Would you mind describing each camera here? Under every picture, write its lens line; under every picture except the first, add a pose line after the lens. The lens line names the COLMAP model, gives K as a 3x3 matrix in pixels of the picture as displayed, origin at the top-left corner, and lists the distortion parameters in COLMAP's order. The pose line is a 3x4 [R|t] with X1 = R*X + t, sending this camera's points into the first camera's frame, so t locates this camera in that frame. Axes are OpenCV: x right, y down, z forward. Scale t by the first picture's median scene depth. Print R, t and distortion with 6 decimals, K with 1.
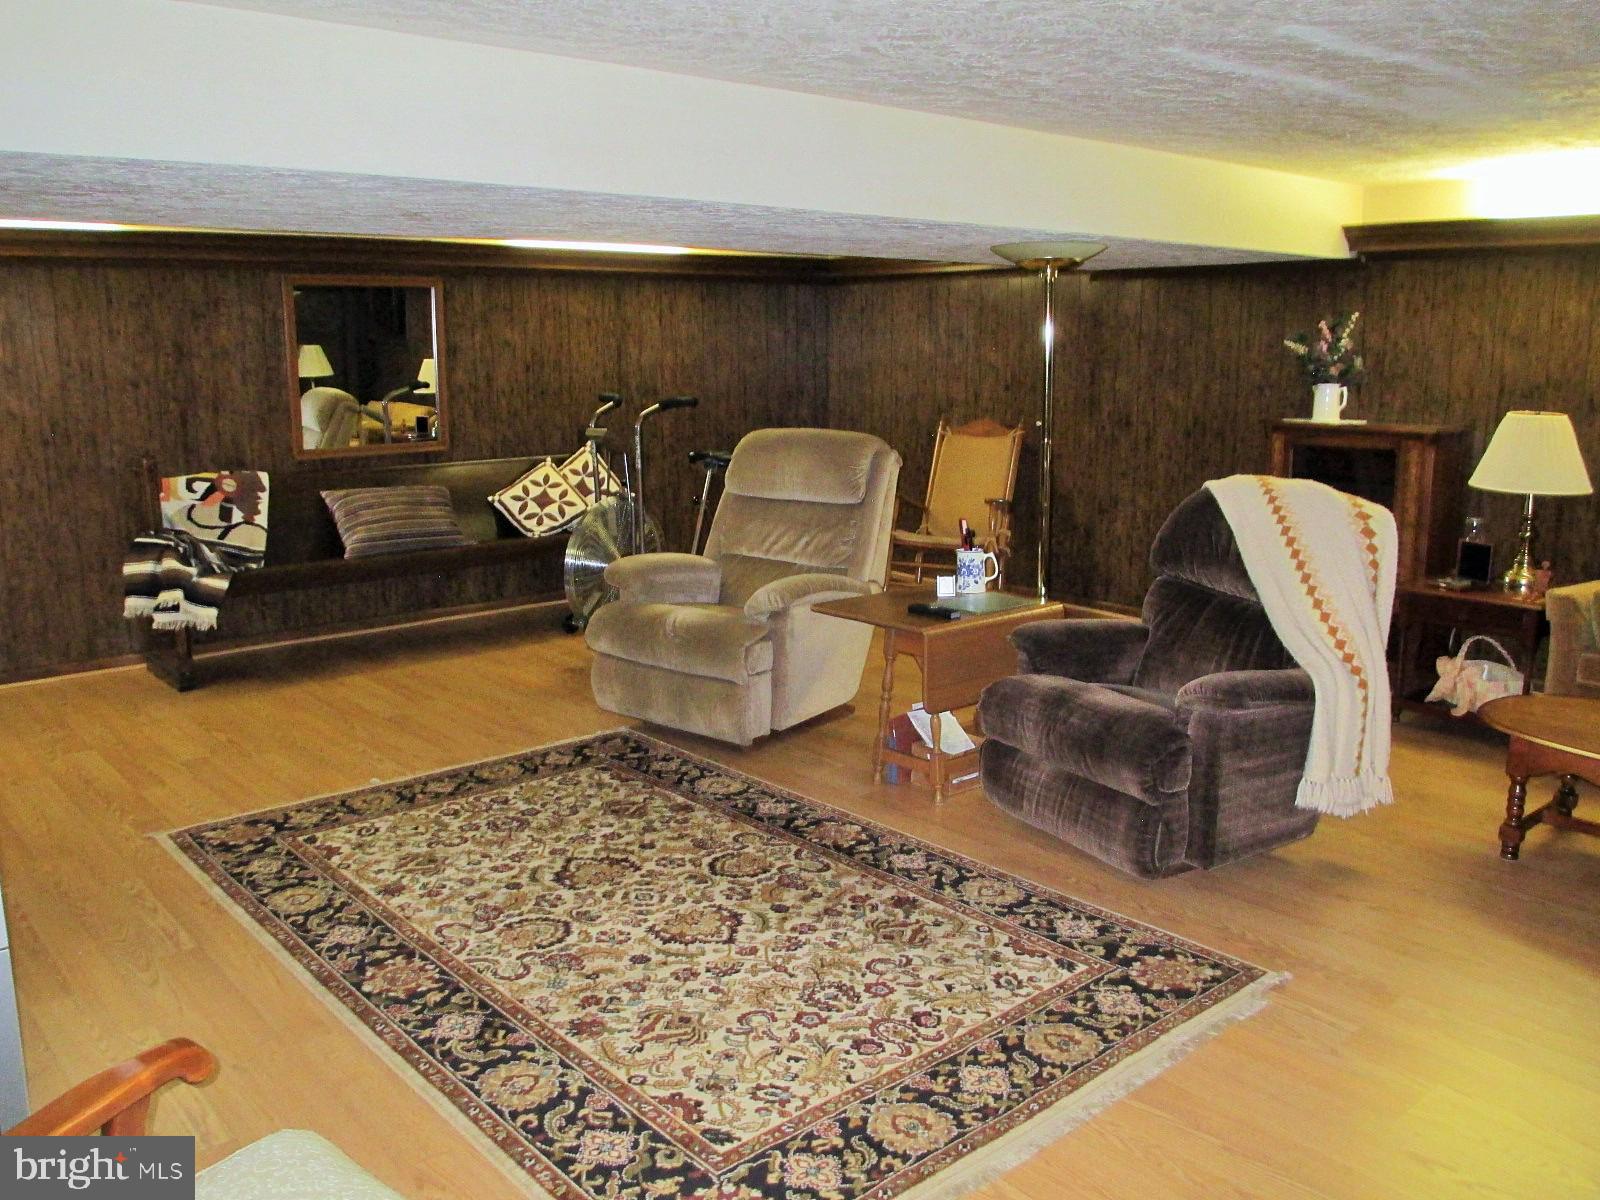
lens RADIAL K [[1335.1, 0, 797.5], [0, 1335.1, 594.4], [0, 0, 1]] dist [-0.084295, 0.077792]
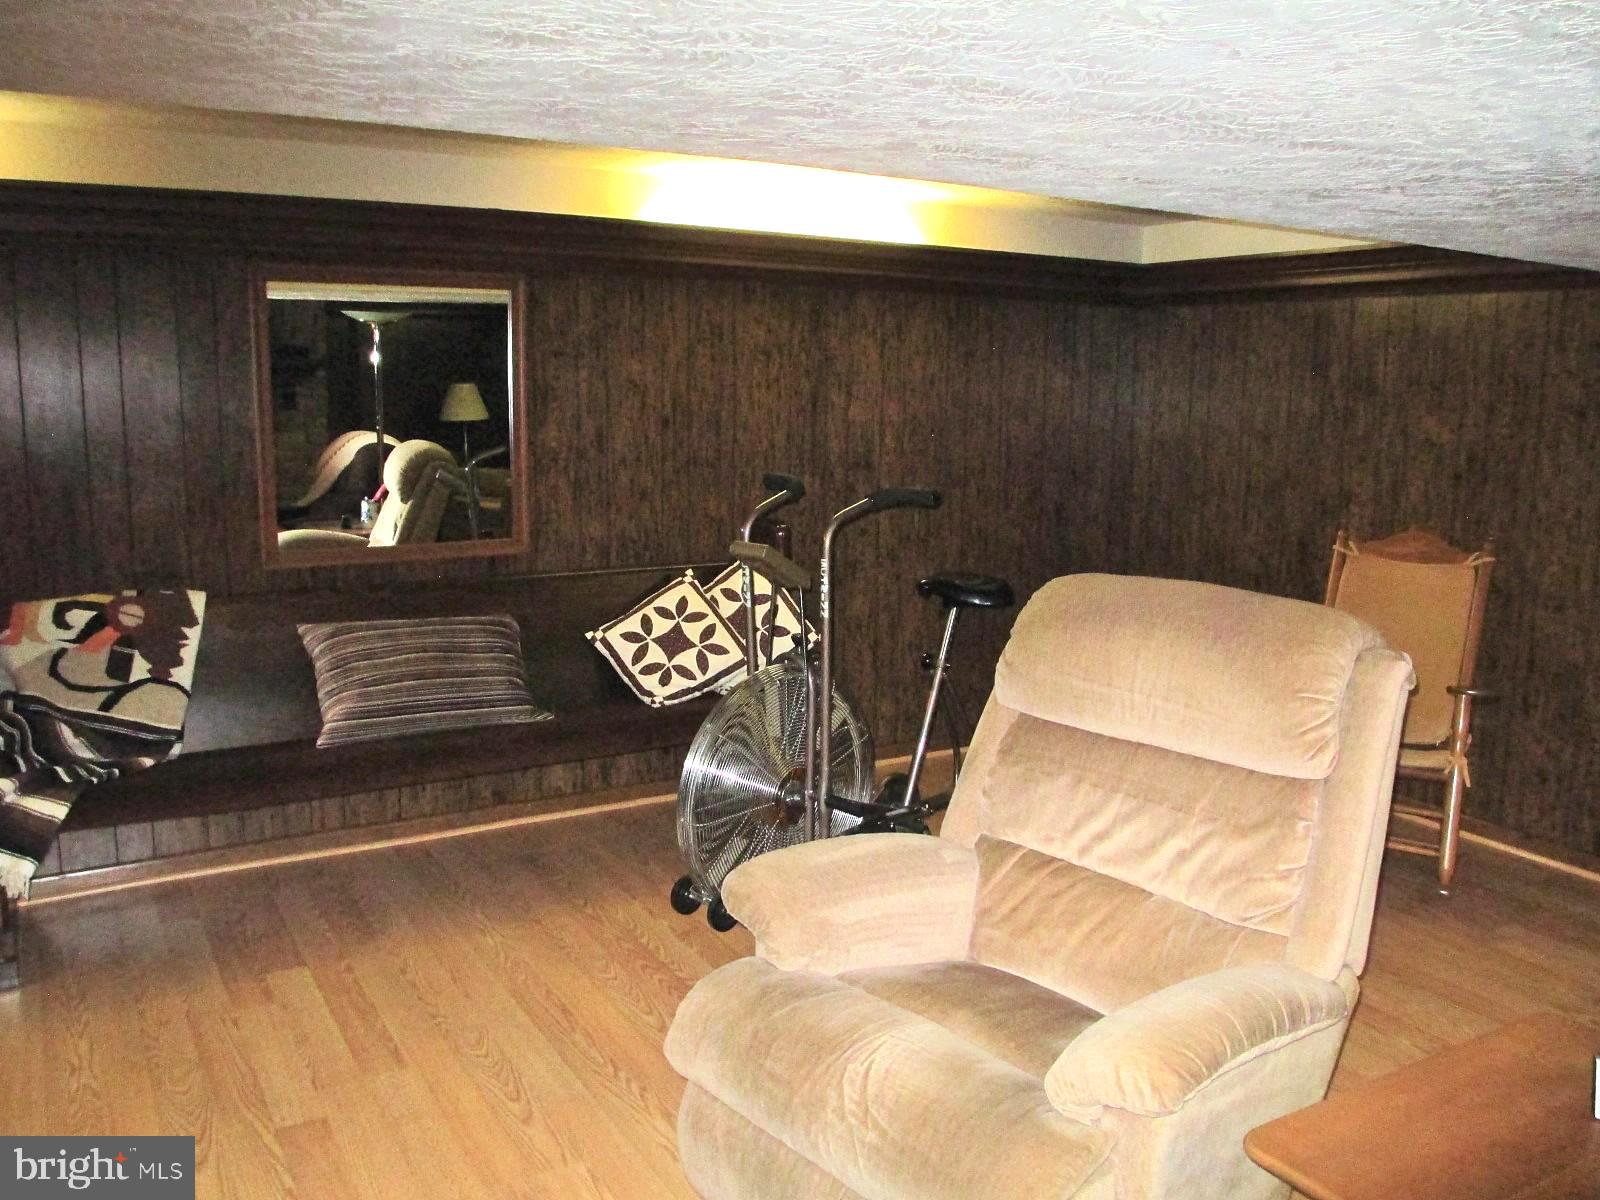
lens RADIAL K [[1311.5, 0, 797.0], [0, 1311.5, 580.1], [0, 0, 1]] dist [-0.106755, 0.067529]
pose [[0.985201, 0.041461, -0.166314, -0.039038], [-0.048118, 0.998185, -0.036199, -0.082803], [0.164511, 0.043666, 0.985408, 0.434222]]
